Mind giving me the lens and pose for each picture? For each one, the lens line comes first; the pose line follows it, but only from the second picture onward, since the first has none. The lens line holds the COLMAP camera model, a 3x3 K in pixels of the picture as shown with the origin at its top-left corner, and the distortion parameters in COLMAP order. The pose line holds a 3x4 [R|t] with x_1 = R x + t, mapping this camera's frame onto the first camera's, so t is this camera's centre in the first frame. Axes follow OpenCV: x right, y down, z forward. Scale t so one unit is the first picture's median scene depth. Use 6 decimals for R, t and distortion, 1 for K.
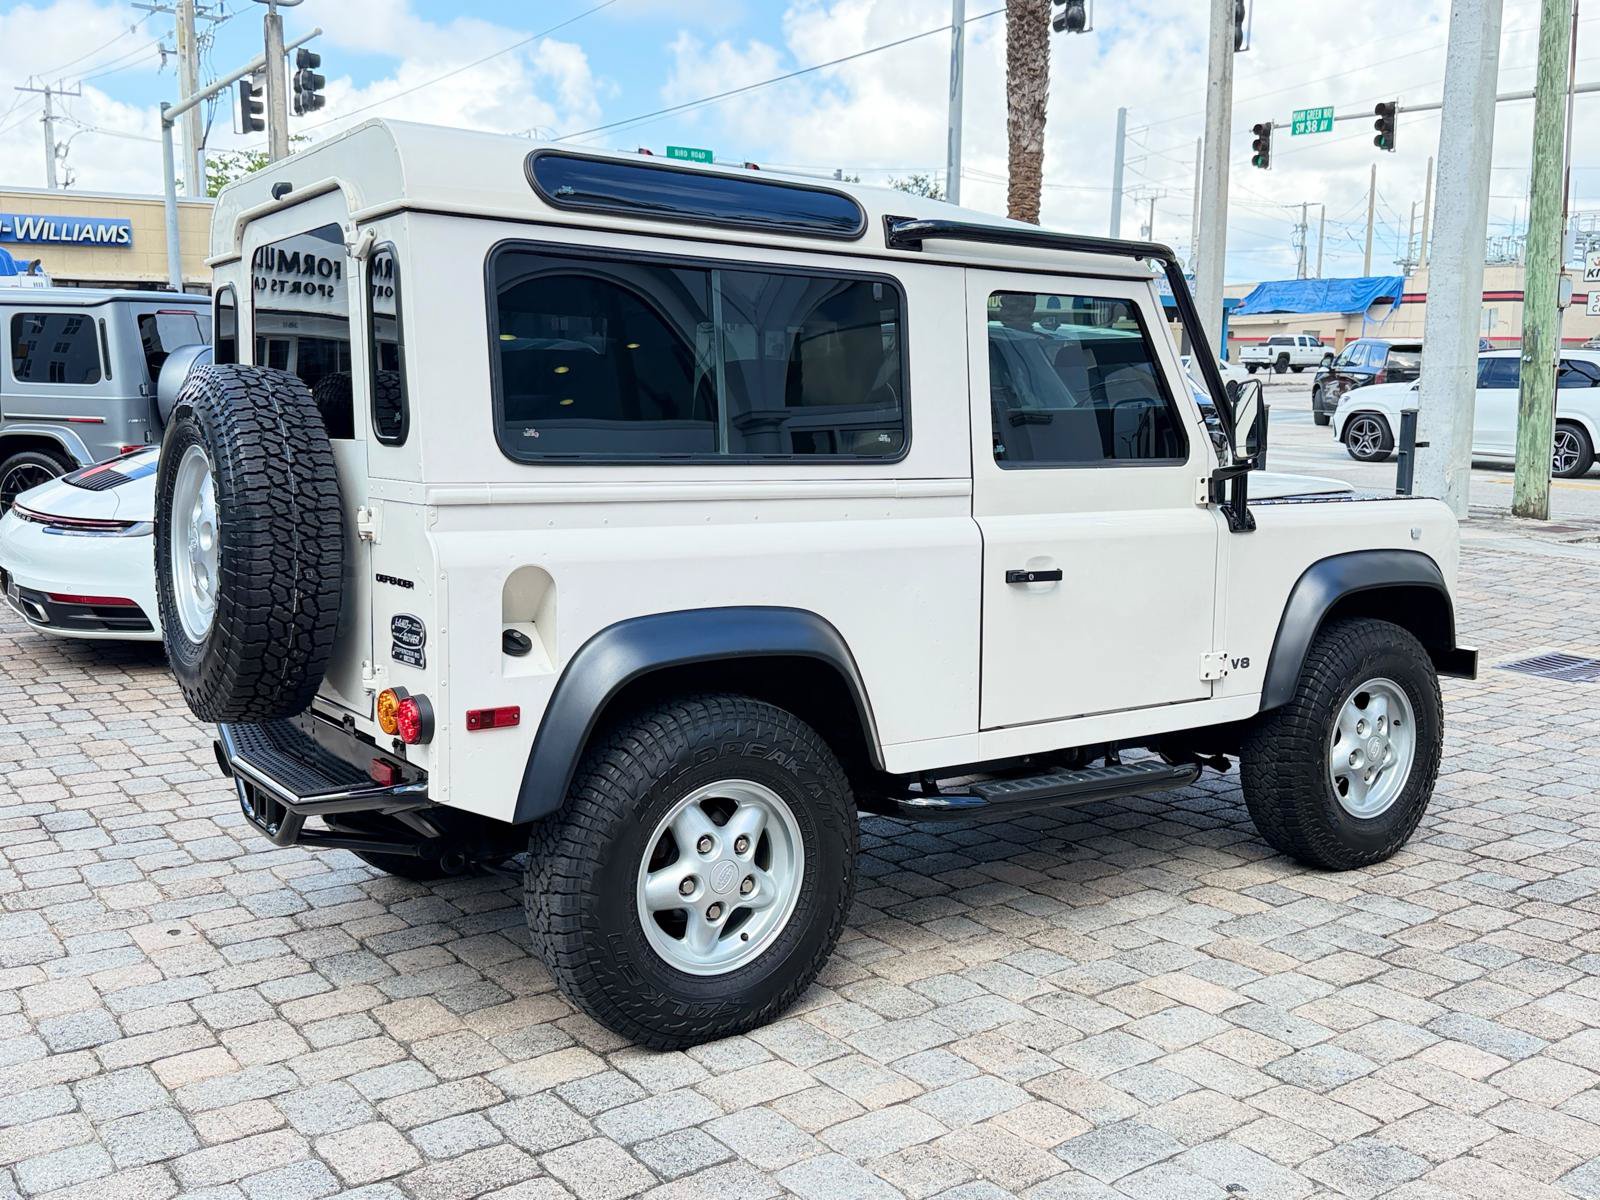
lens RADIAL K [[1487.9, 0, 806.2], [0, 1487.9, 602.0], [0, 0, 1]] dist [0.172056, -0.354373]
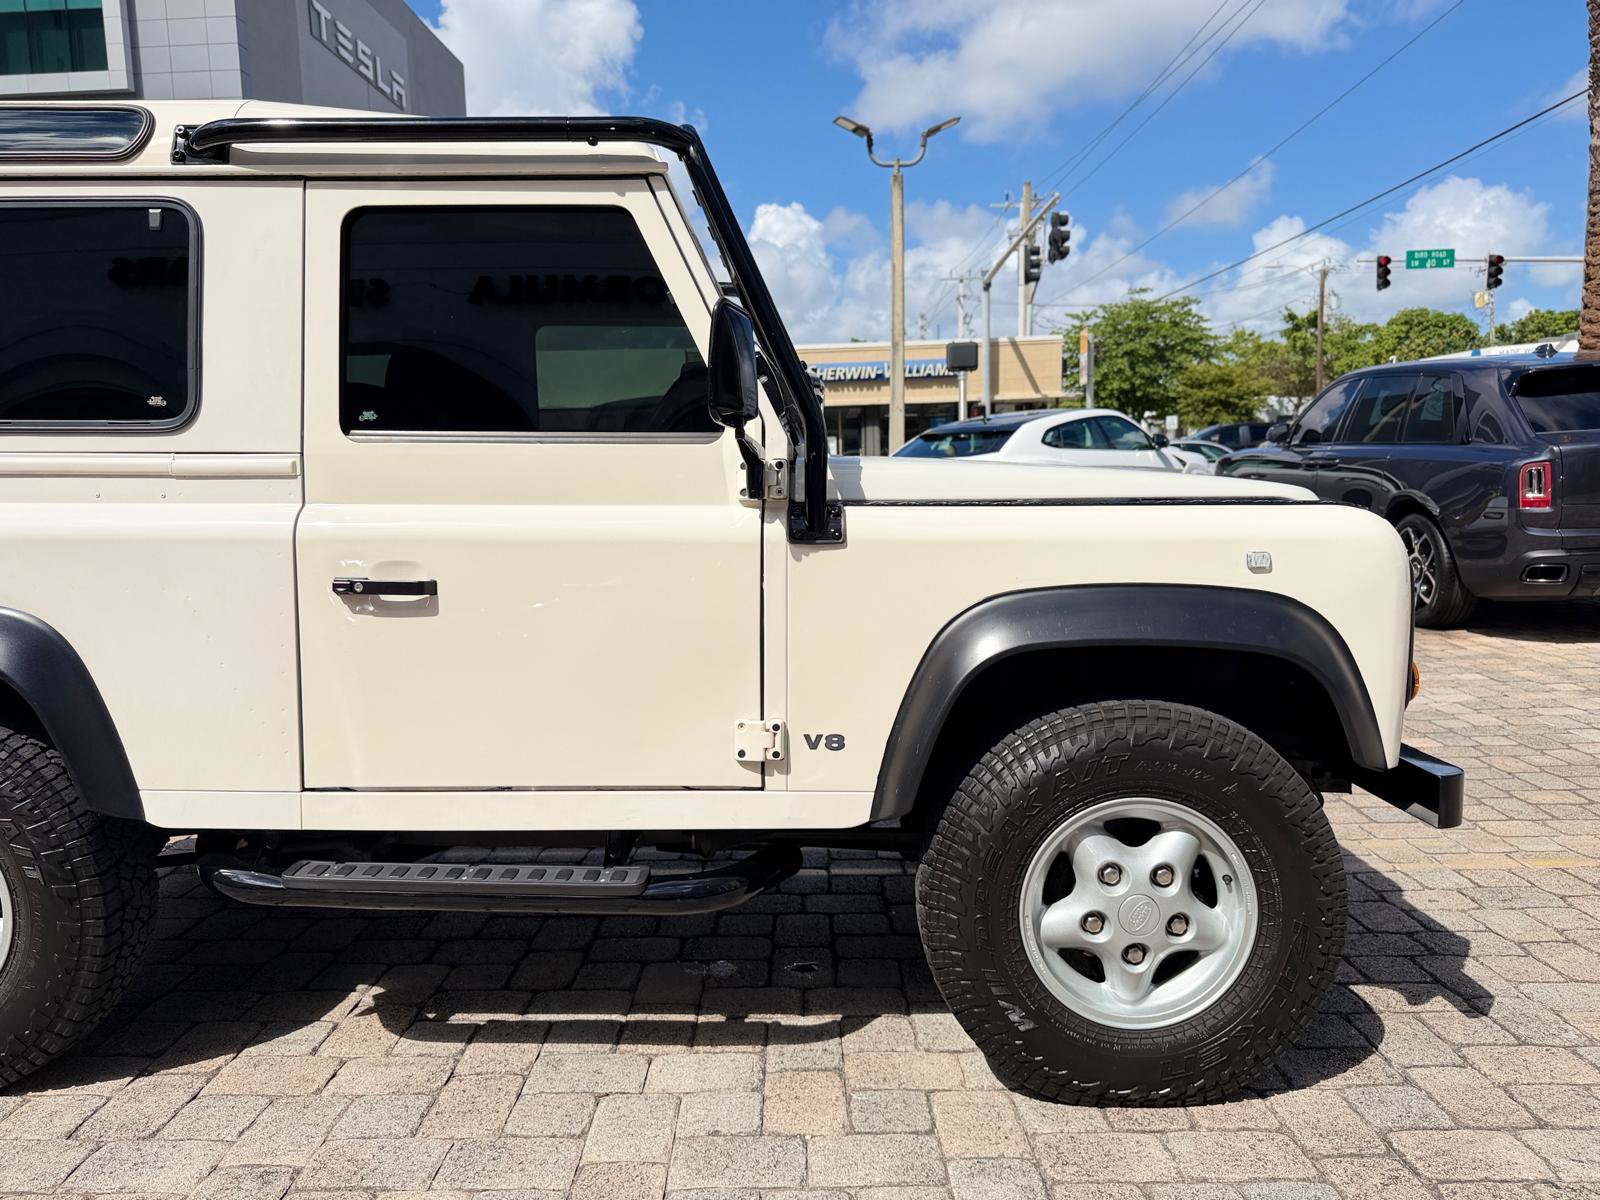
lens RADIAL K [[1128.1, 0, 800.0], [0, 1128.1, 600.0], [0, 0, 1]] dist [0.048834, -0.068923]
pose [[0.806382, 0.040916, -0.589978, 0.656978], [-0.061758, 0.997975, -0.015199, -0.015368], [0.588162, 0.048692, 0.807276, 0.686424]]
